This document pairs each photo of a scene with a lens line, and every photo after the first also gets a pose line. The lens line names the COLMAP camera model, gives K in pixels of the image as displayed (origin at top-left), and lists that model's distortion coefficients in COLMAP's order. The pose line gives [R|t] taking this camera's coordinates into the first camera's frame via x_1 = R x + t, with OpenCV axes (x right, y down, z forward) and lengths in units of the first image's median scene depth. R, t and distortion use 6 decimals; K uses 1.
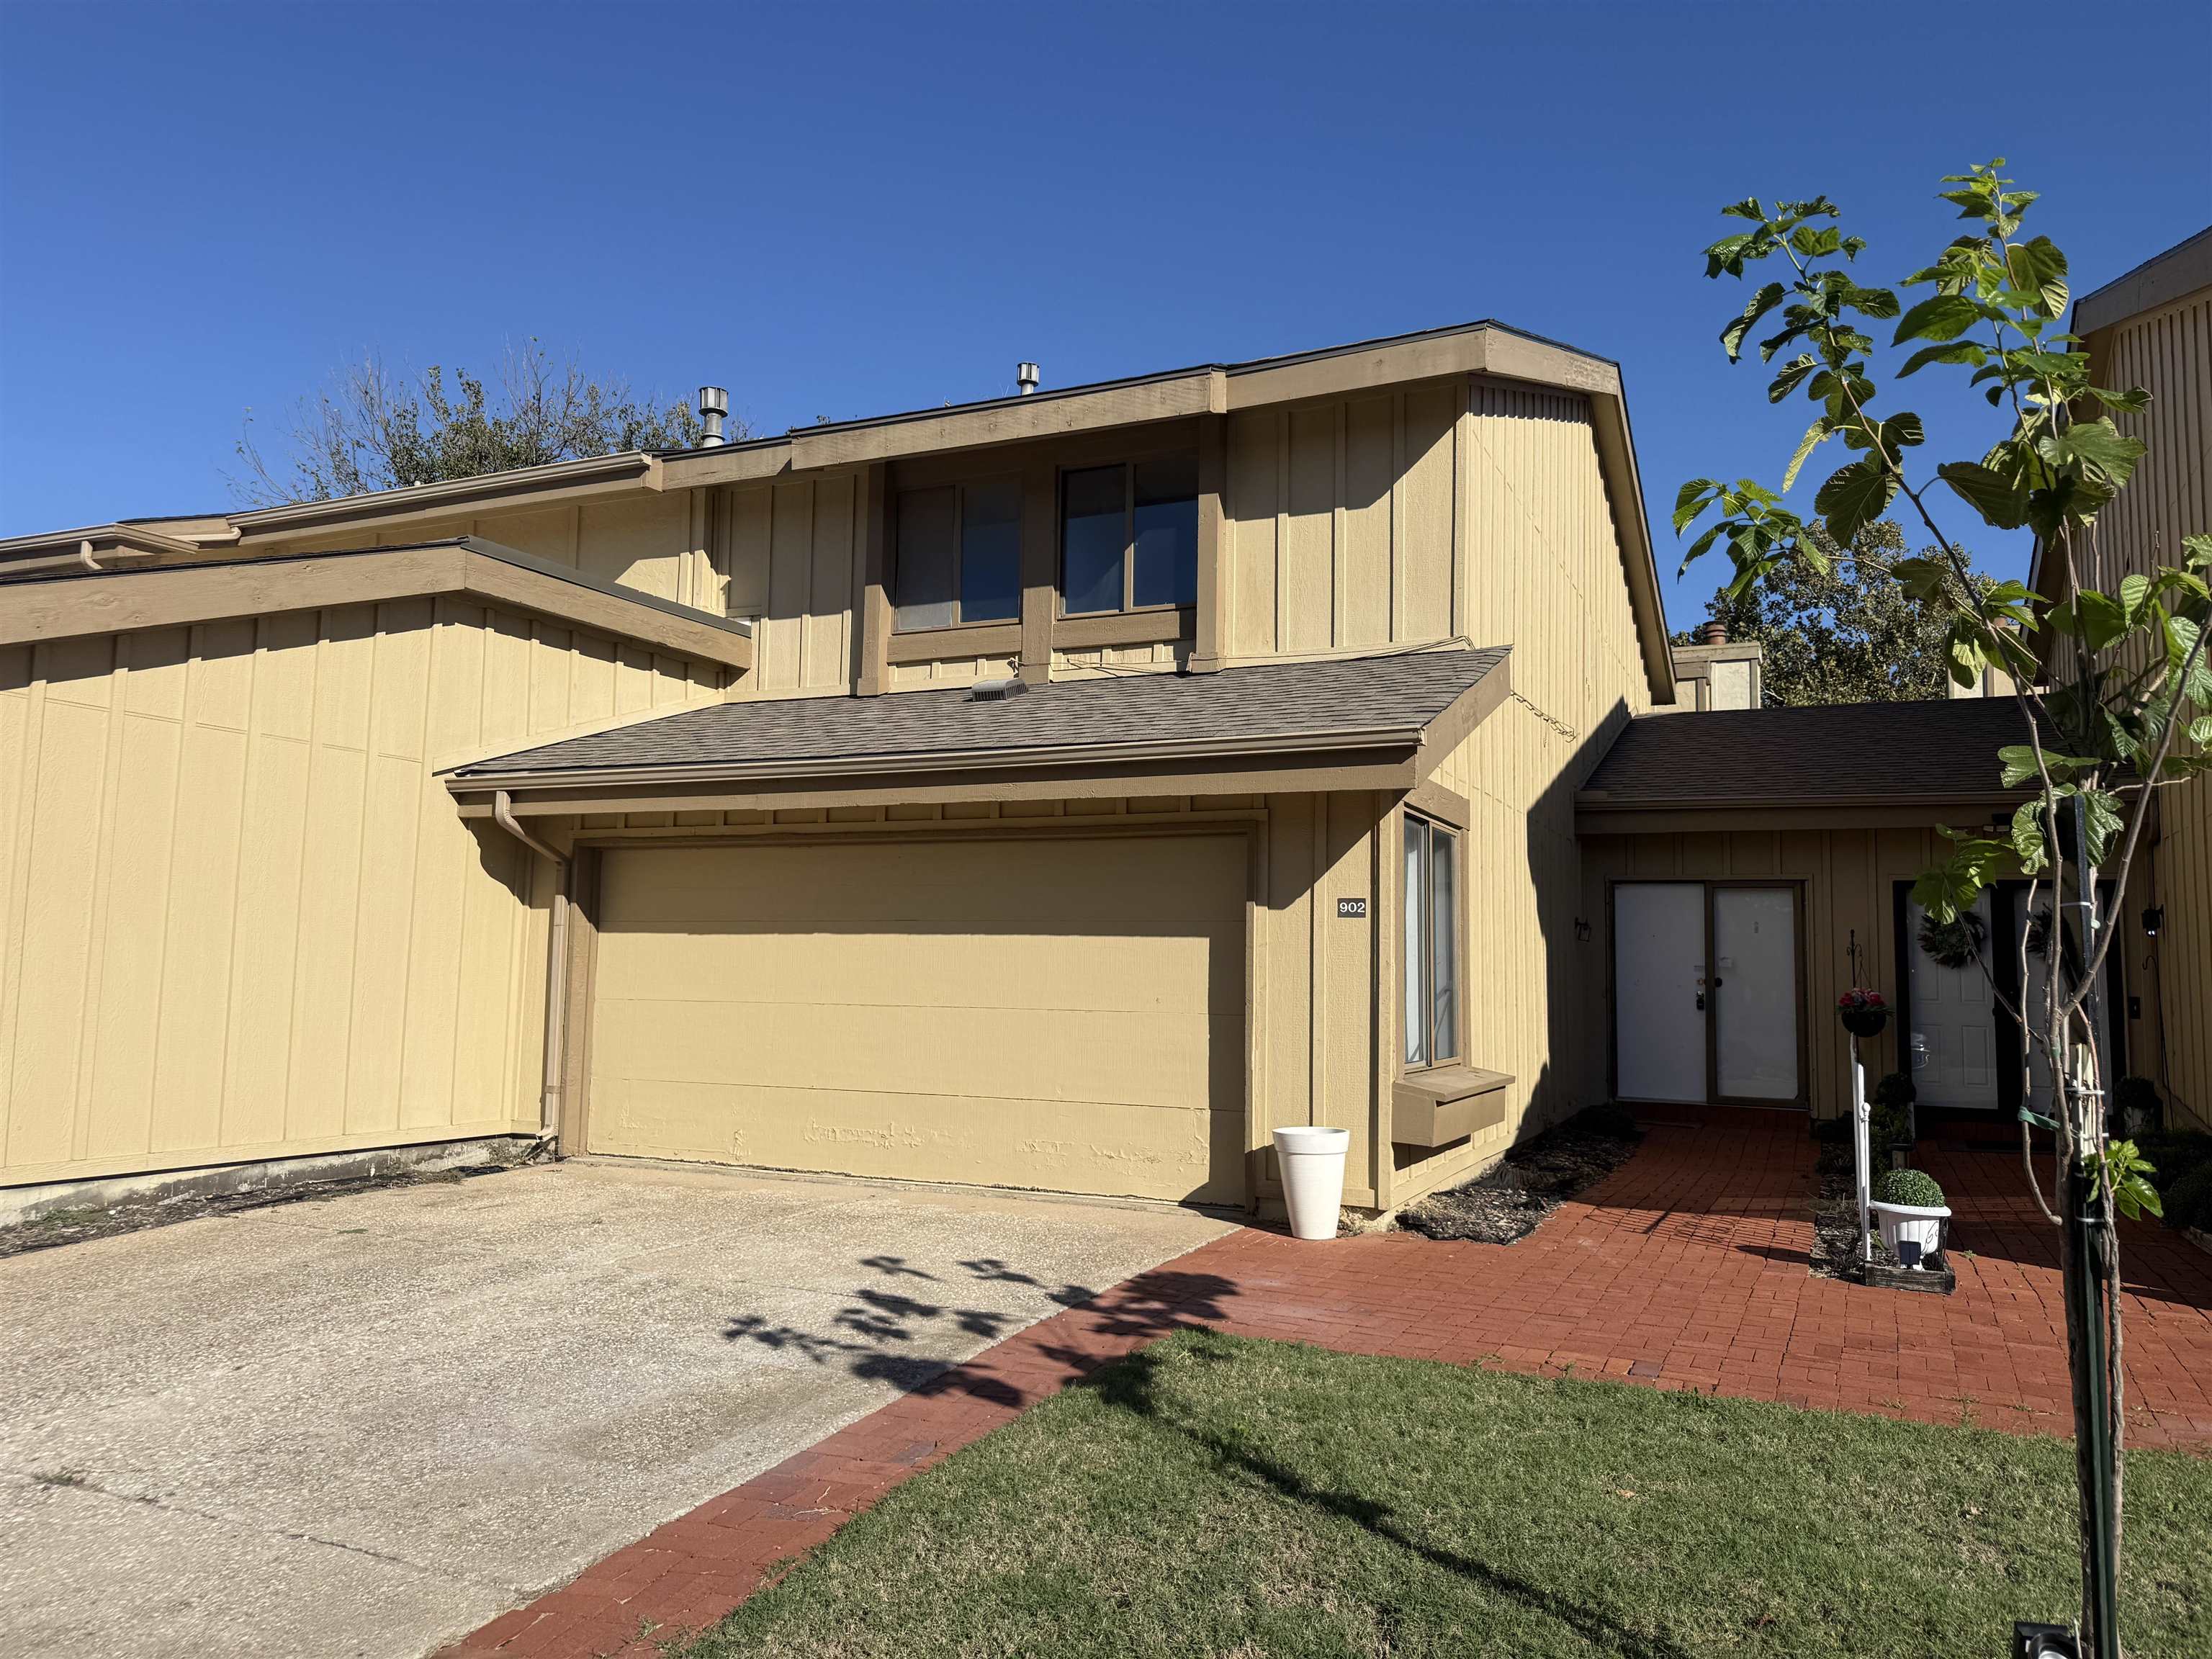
lens RADIAL K [[1555.1, 0, 1104.4], [0, 1555.1, 817.5], [0, 0, 1]] dist [0.037880, -0.040444]
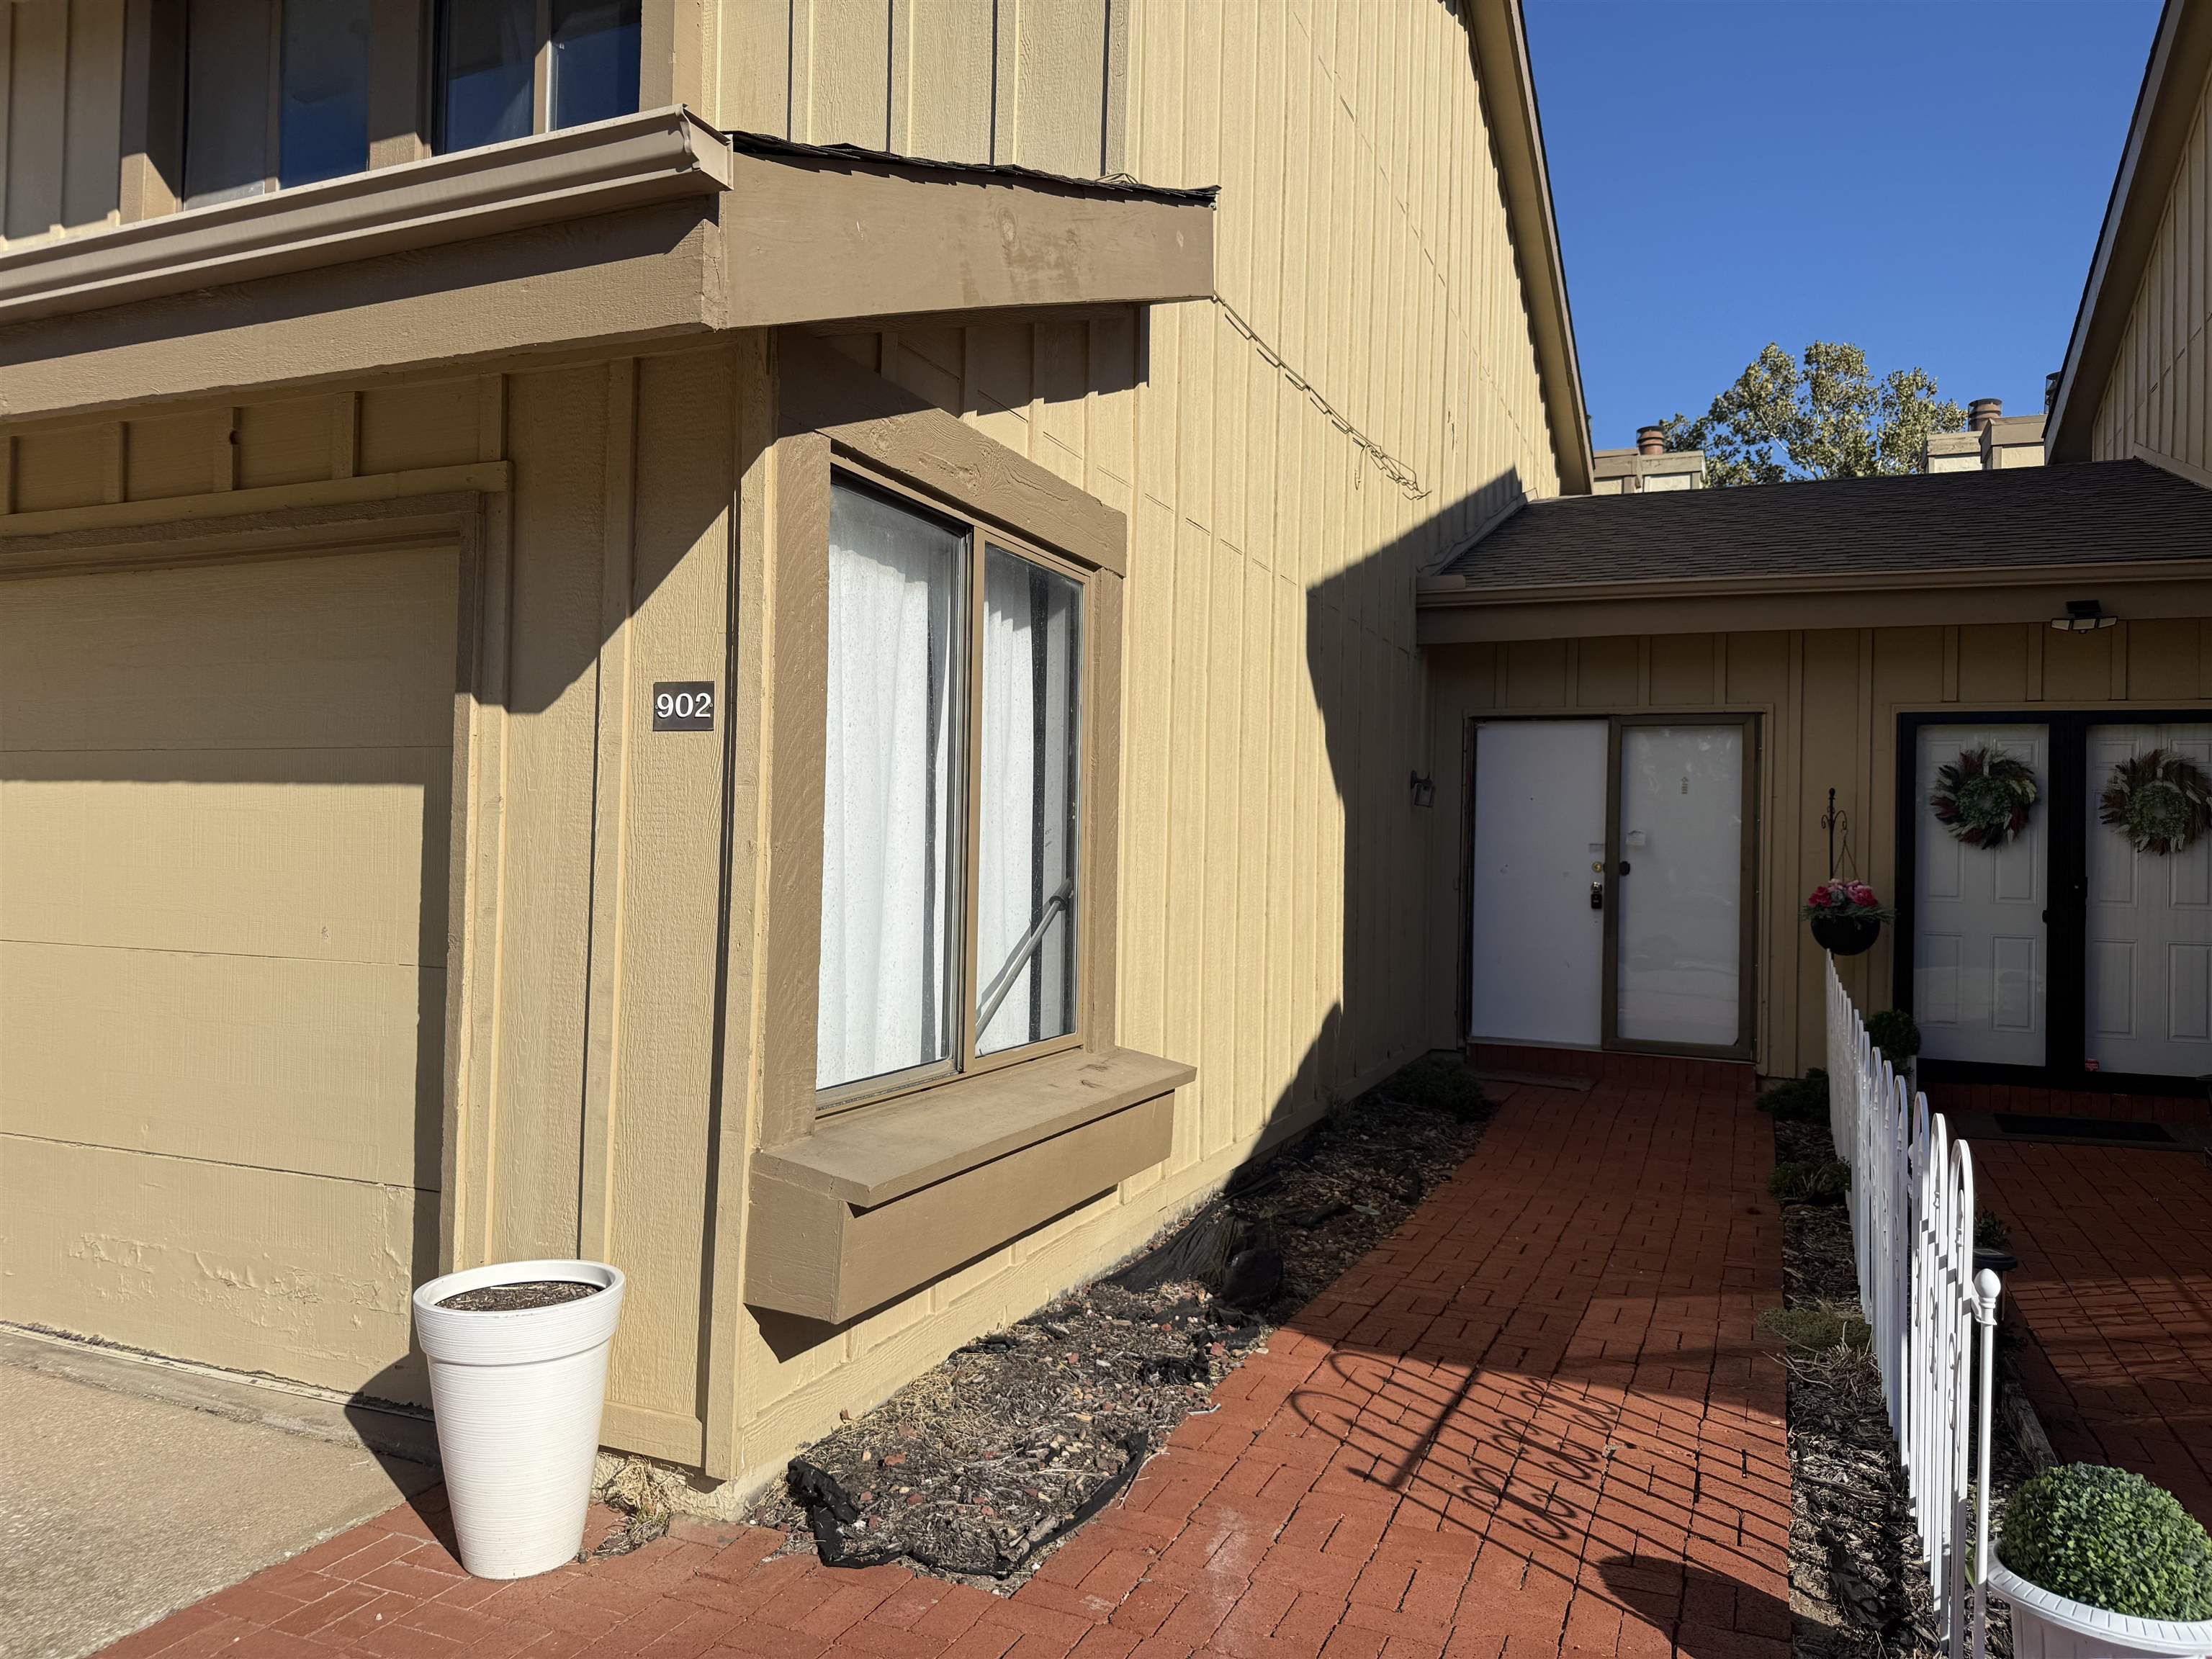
lens RADIAL K [[1555.1, 0, 1097.5], [0, 1555.1, 834.2], [0, 0, 1]] dist [0.037880, -0.040444]
pose [[0.999422, 0.001371, 0.033971, 0.153775], [-0.004471, 0.995810, 0.091337, 0.032943], [-0.033703, -0.091436, 0.995240, 0.367210]]
